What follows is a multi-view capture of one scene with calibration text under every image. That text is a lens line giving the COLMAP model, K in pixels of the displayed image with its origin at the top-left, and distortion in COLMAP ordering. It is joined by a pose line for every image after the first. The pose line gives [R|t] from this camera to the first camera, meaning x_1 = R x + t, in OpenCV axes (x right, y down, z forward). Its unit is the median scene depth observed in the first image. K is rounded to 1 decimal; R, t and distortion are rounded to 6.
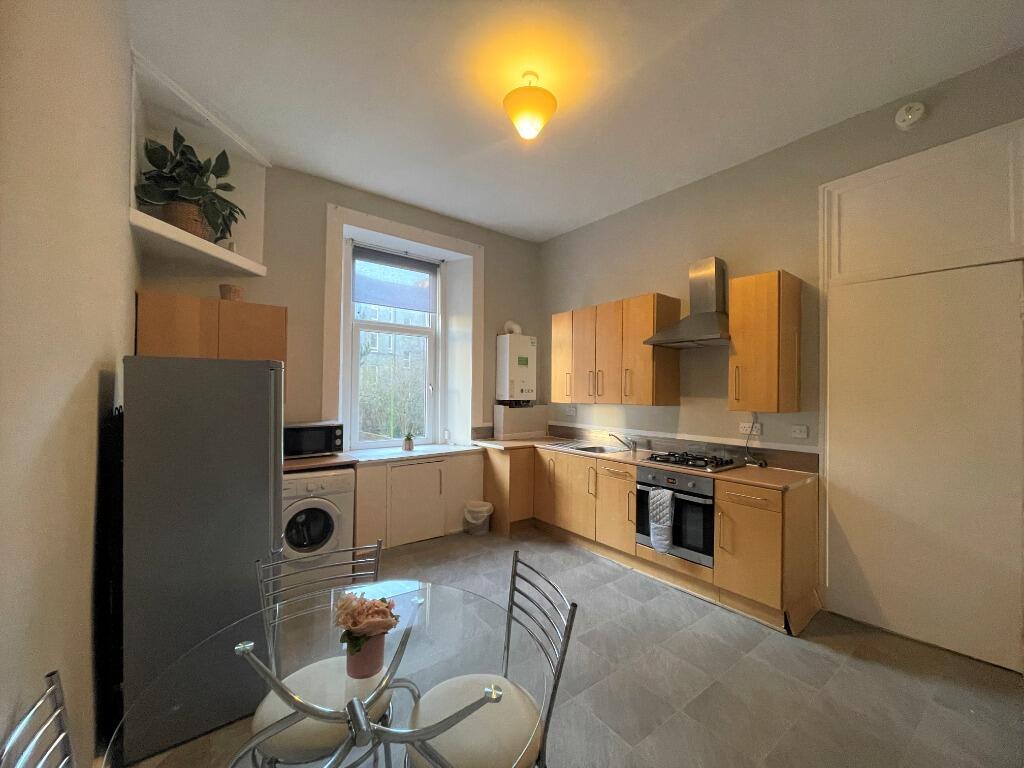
lens RADIAL K [[411.6, 0, 513.7], [0, 411.6, 381.6], [0, 0, 1]] dist [-0.000453, -0.000051]
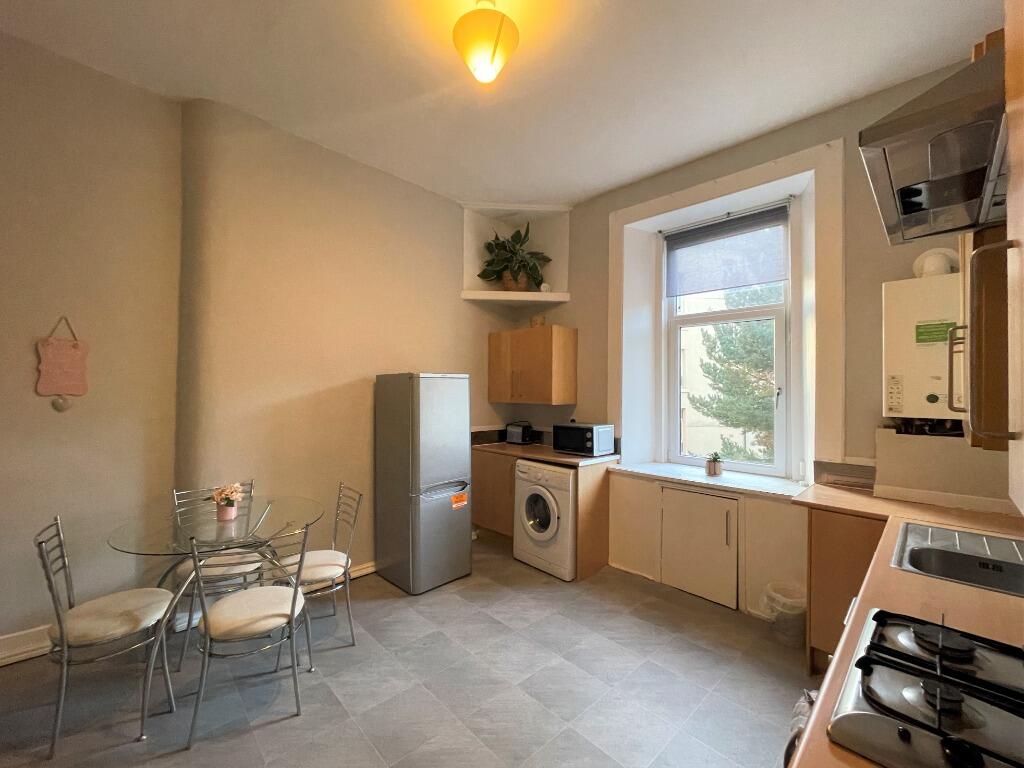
lens RADIAL K [[423.9, 0, 512.0], [0, 423.9, 384.0], [0, 0, 1]] dist [-0.000092, -0.000054]
pose [[0.103561, -0.027988, -0.994229, 0.514254], [0.003960, 0.999608, -0.027727, 0.019965], [0.994615, -0.001065, 0.103631, 0.579904]]
